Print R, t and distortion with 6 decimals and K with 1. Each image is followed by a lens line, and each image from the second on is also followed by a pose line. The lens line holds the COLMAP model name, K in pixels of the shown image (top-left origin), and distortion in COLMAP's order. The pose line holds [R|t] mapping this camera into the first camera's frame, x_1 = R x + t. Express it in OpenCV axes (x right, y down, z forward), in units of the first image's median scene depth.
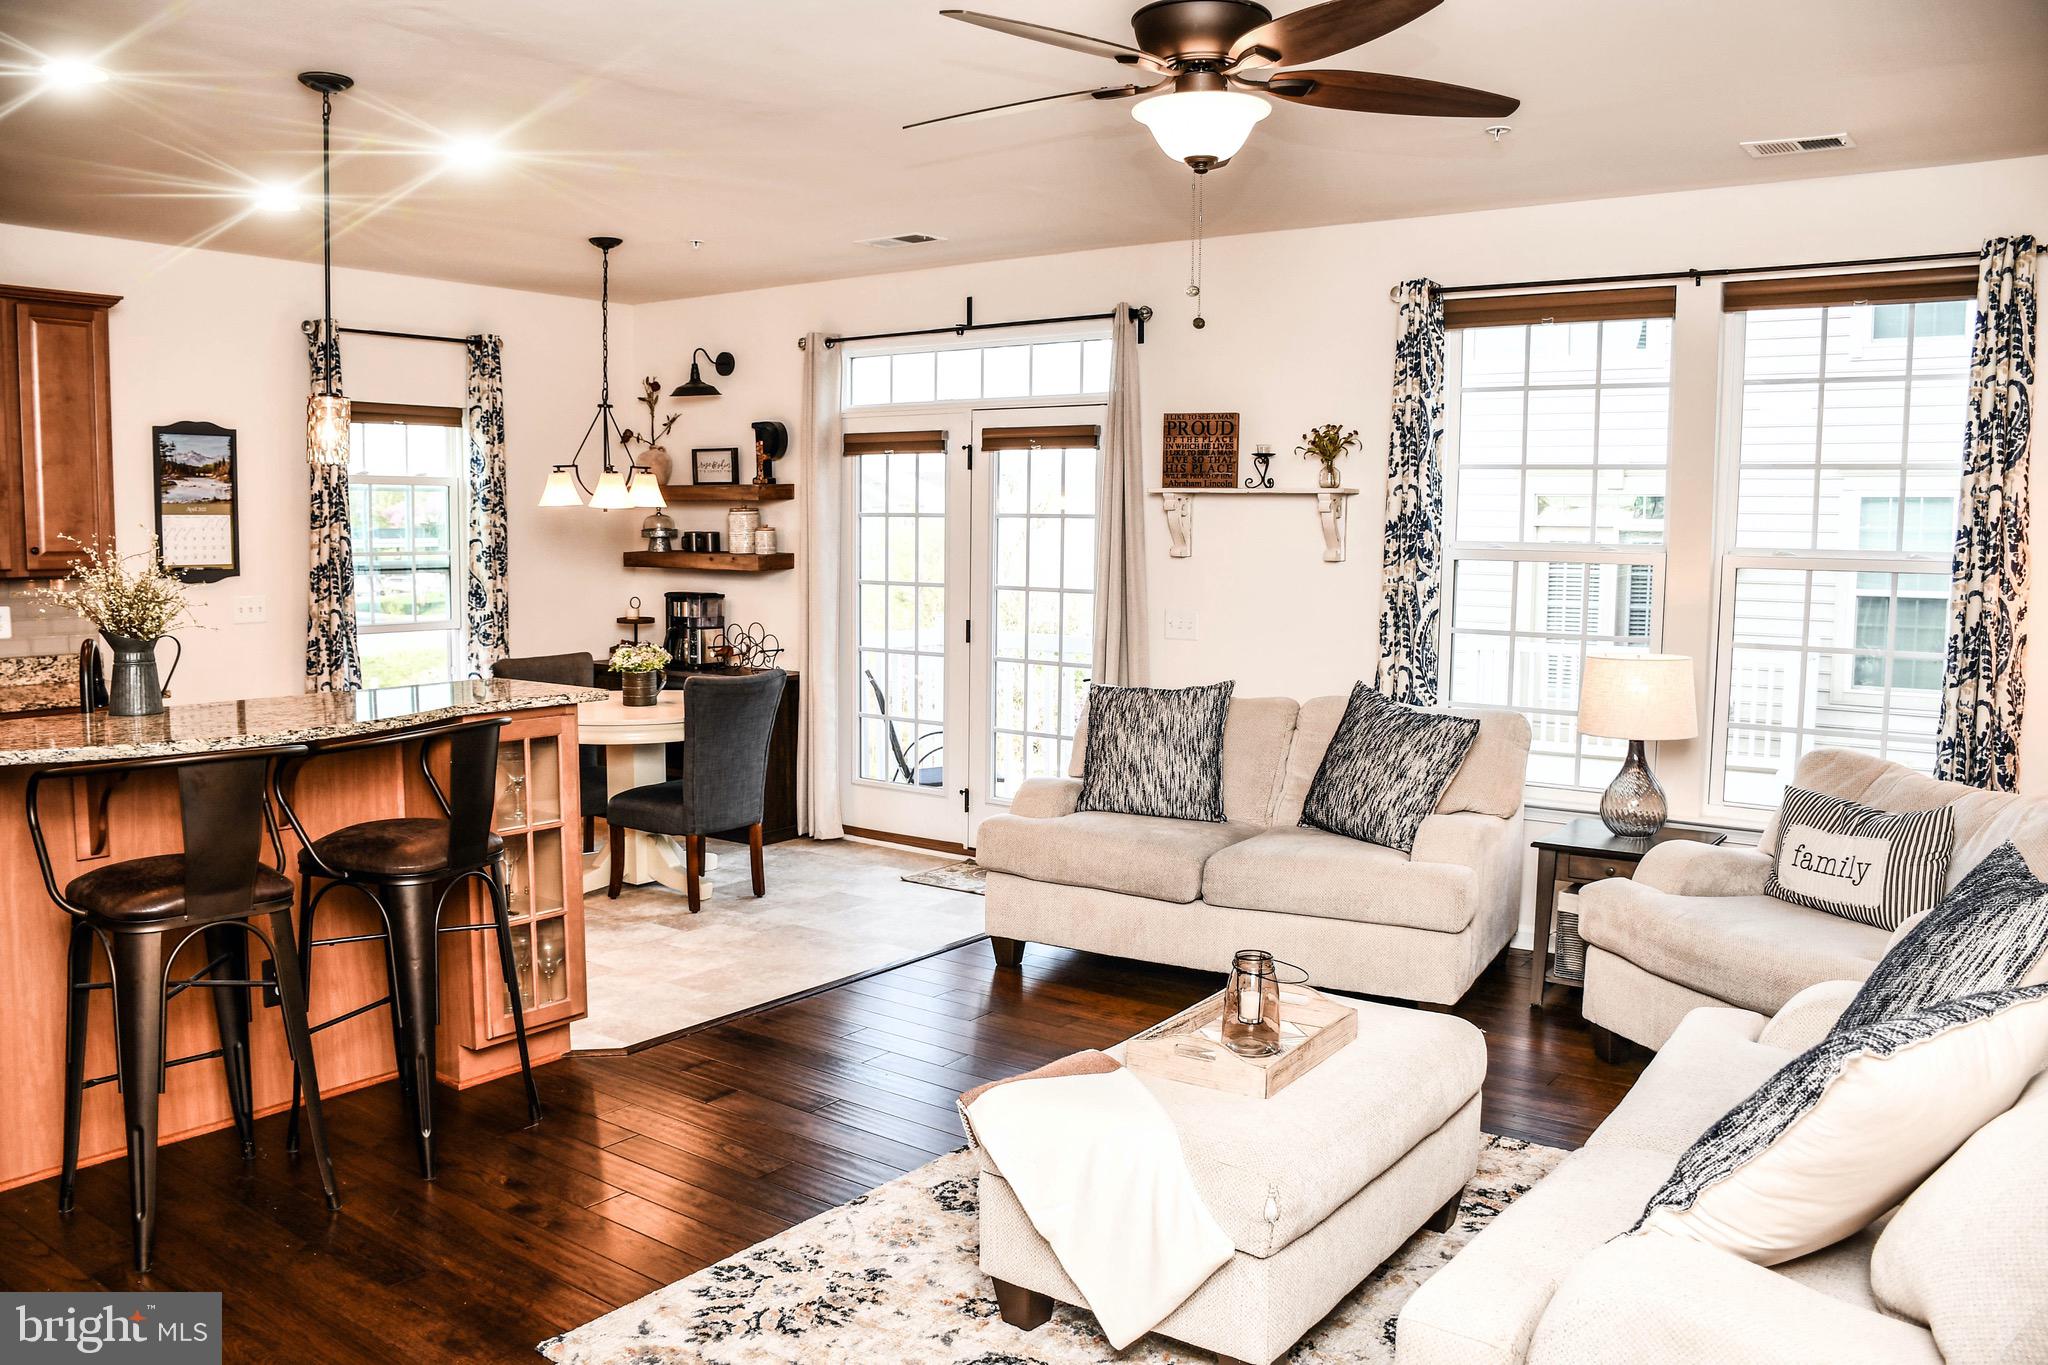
lens RADIAL K [[1589.0, 0, 1007.4], [0, 1589.0, 686.6], [0, 0, 1]] dist [-0.156667, 0.101103]
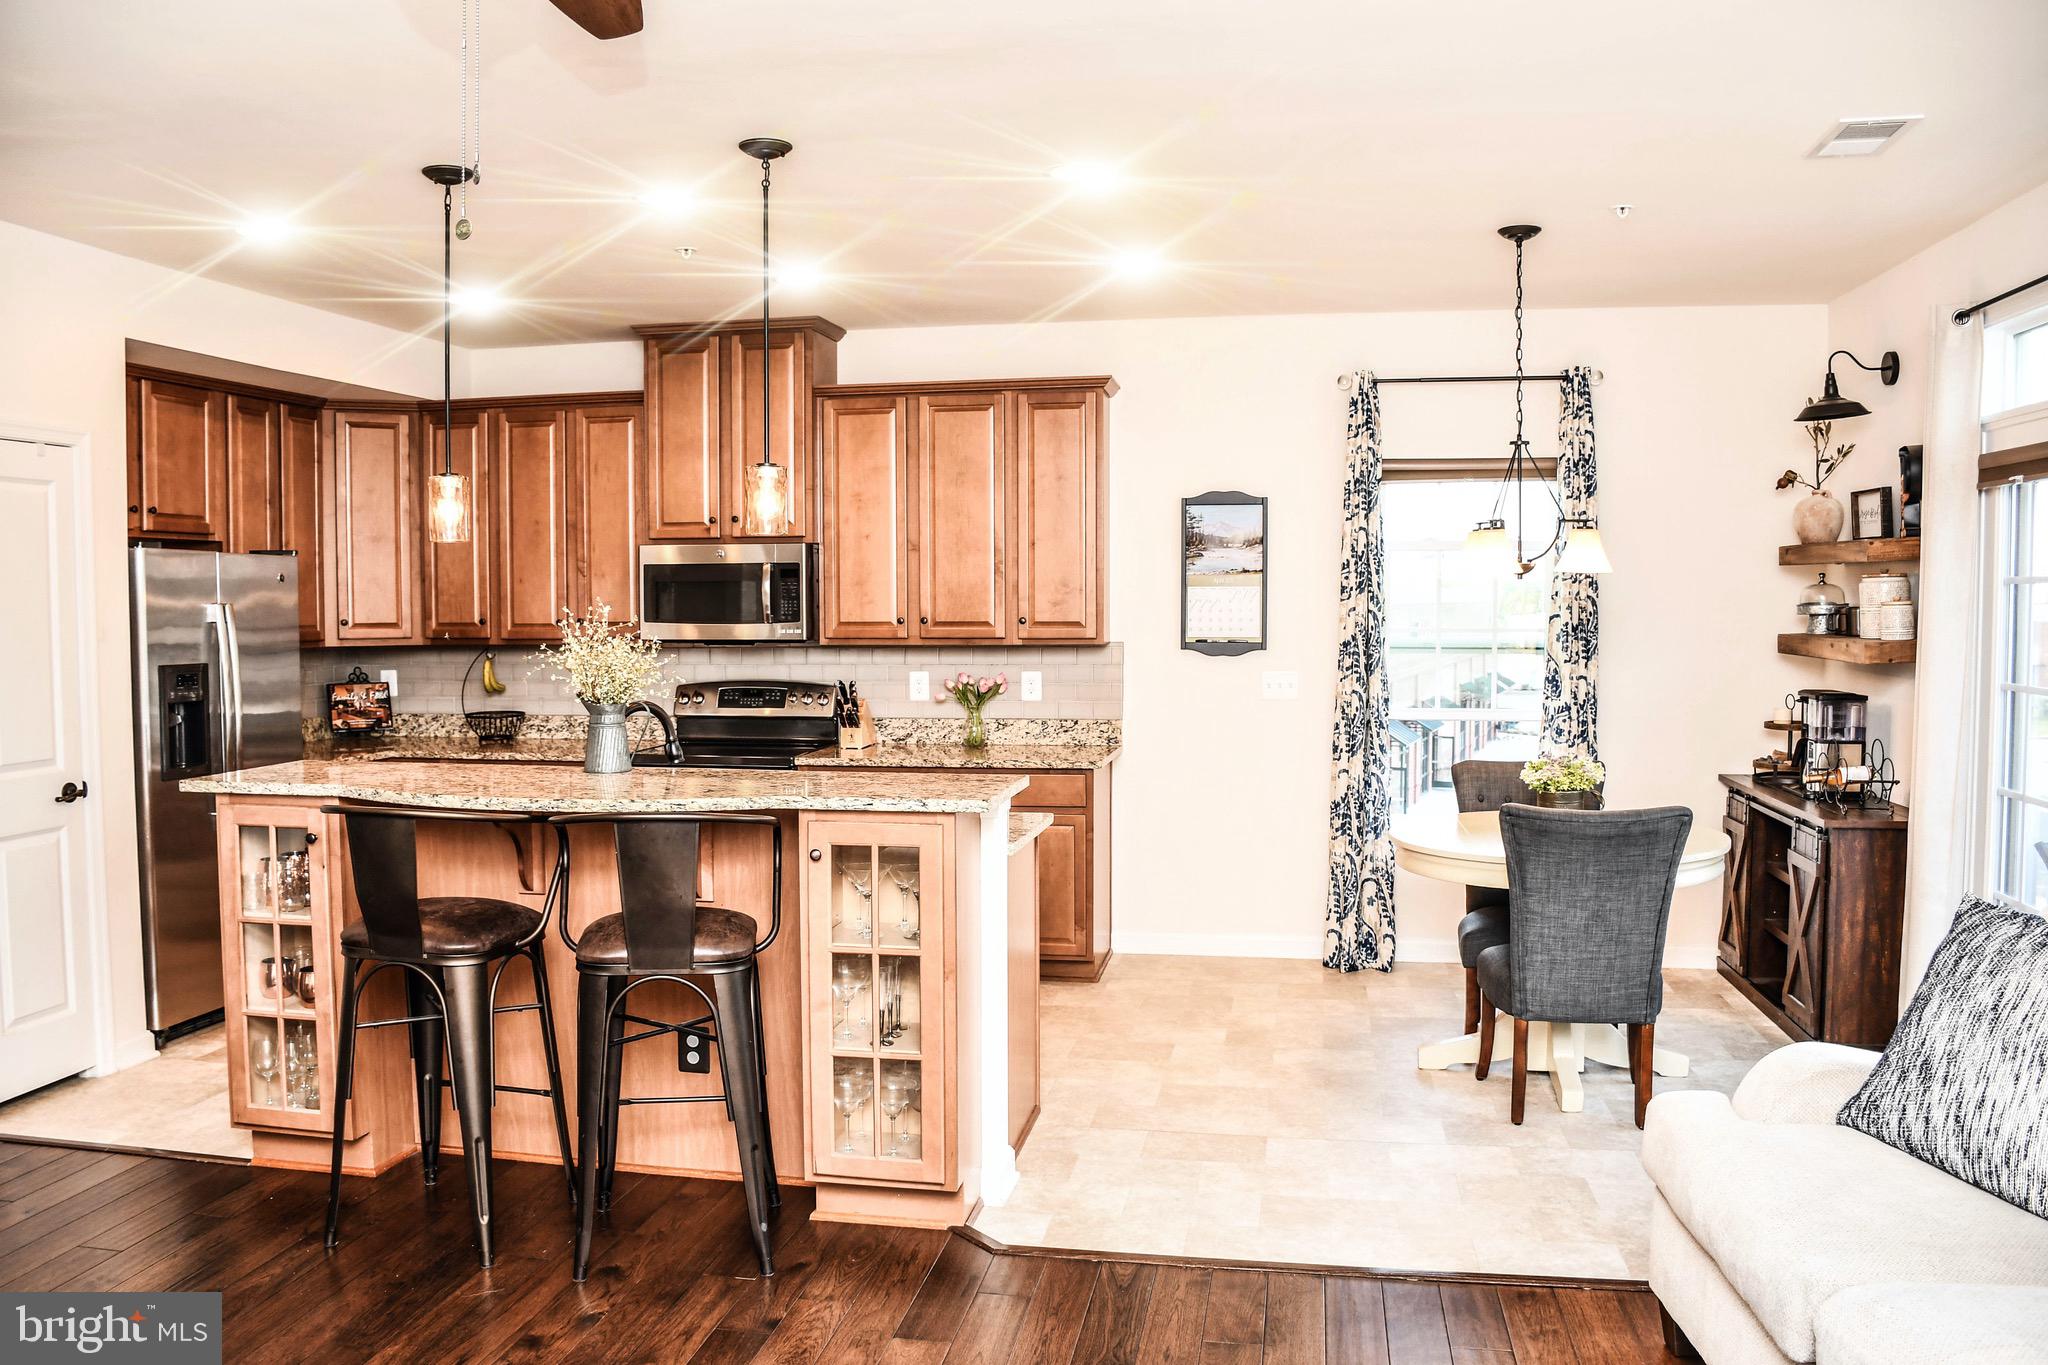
lens RADIAL K [[1589.0, 0, 1007.4], [0, 1589.0, 686.6], [0, 0, 1]] dist [-0.156667, 0.101103]
pose [[0.434722, 0.039616, -0.899693, 0.375418], [-0.082534, 0.996580, 0.004003, -0.047288], [0.896775, 0.072516, 0.436505, 0.507018]]
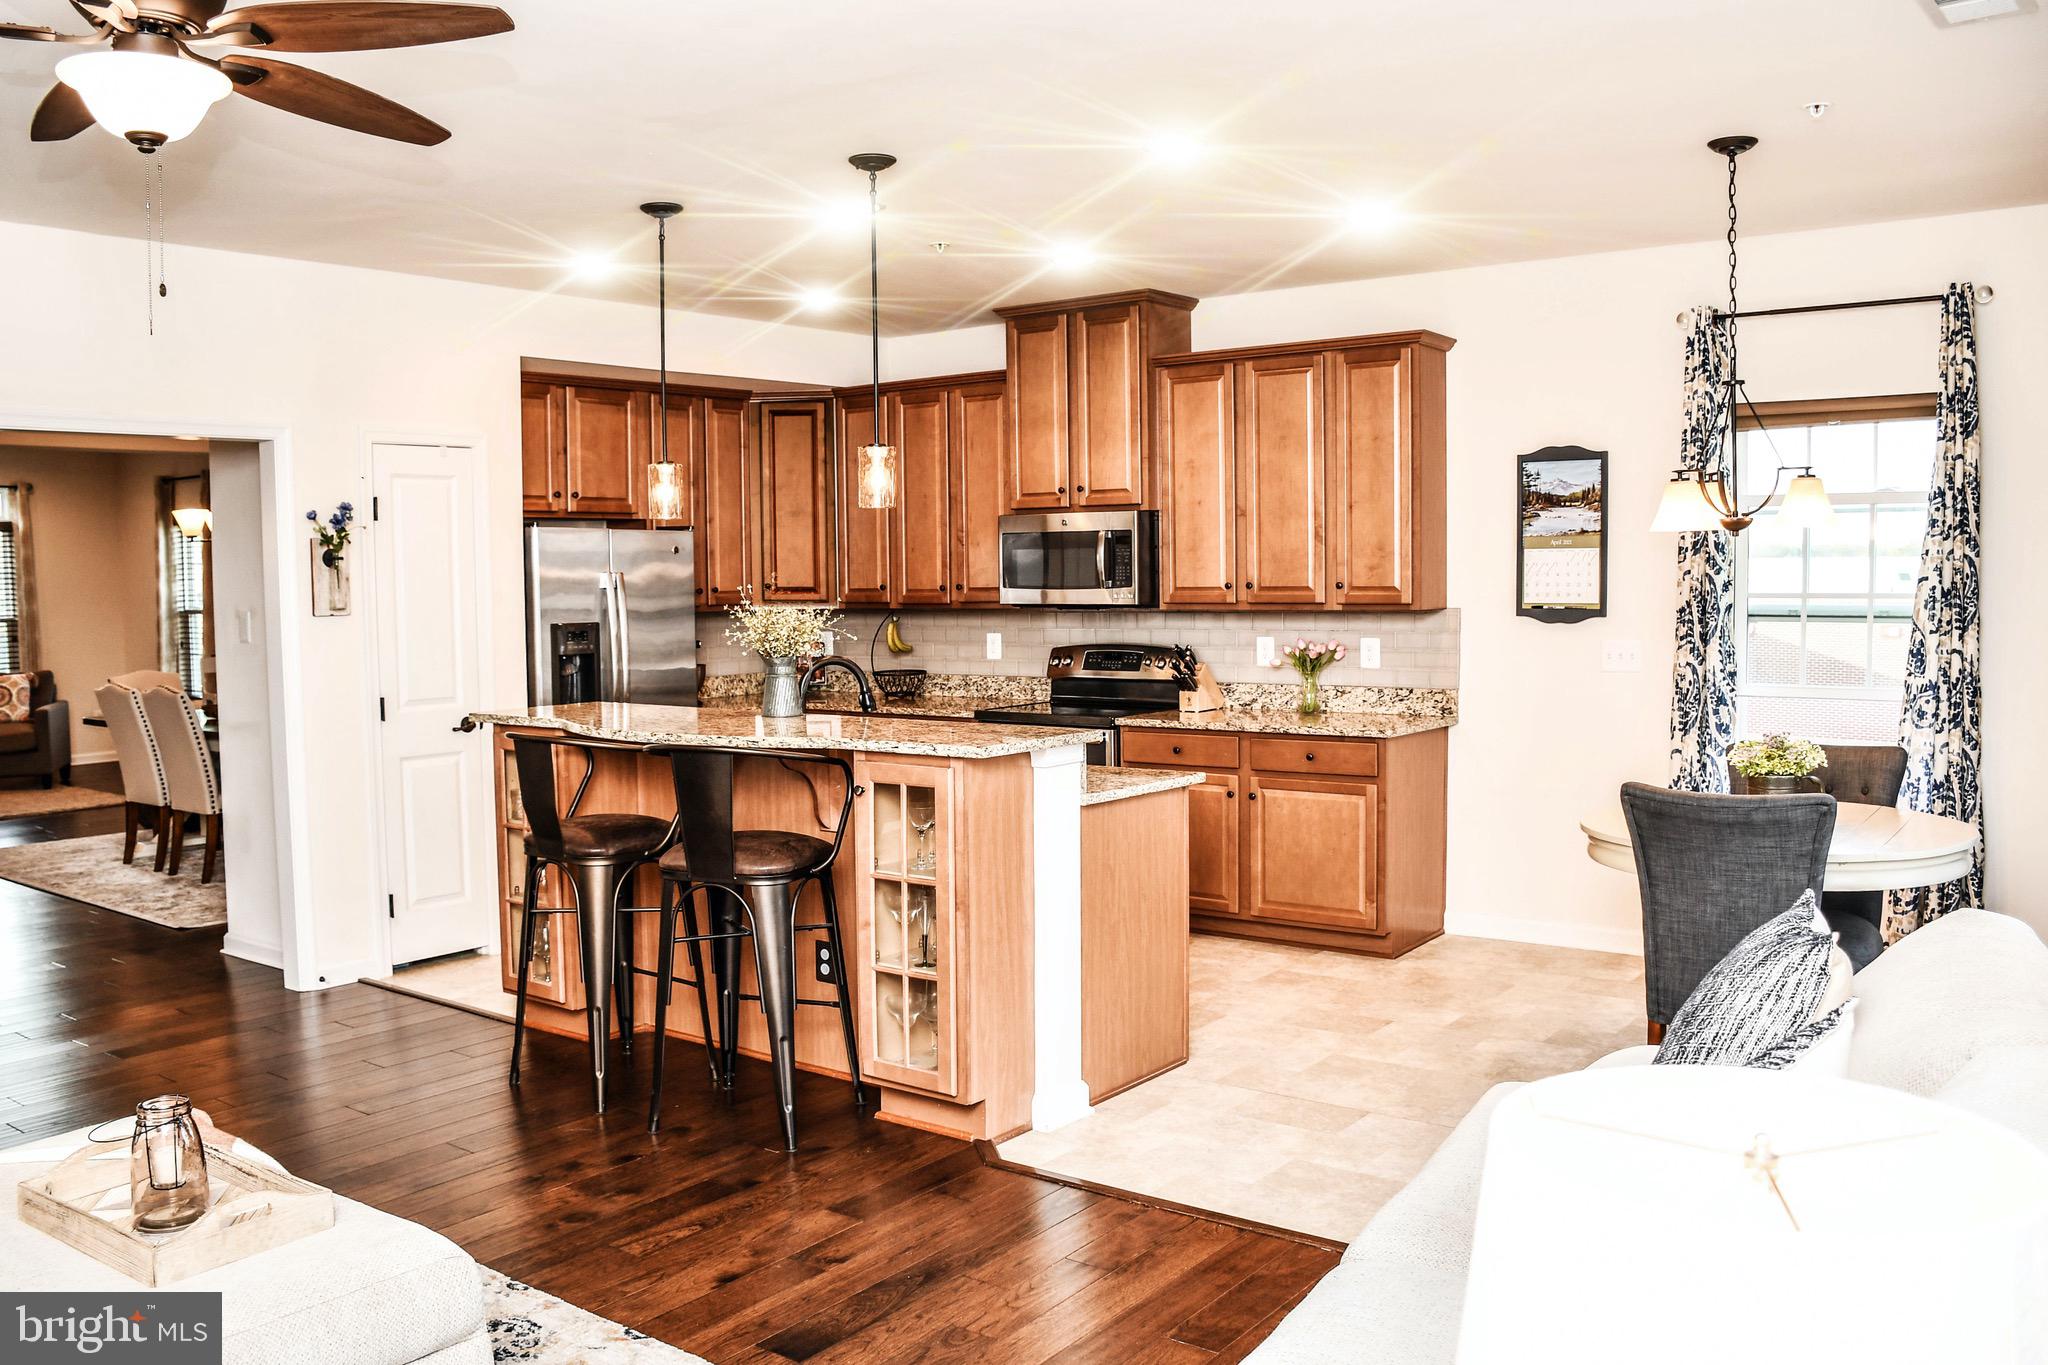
lens RADIAL K [[1682.4, 0, 1006.3], [0, 1682.4, 689.8], [0, 0, 1]] dist [-0.152765, 0.099166]
pose [[-0.015126, 0.060646, -0.998045, 0.535355], [-0.086956, 0.994297, 0.061736, -0.070135], [0.996097, 0.087720, -0.009766, 0.796441]]
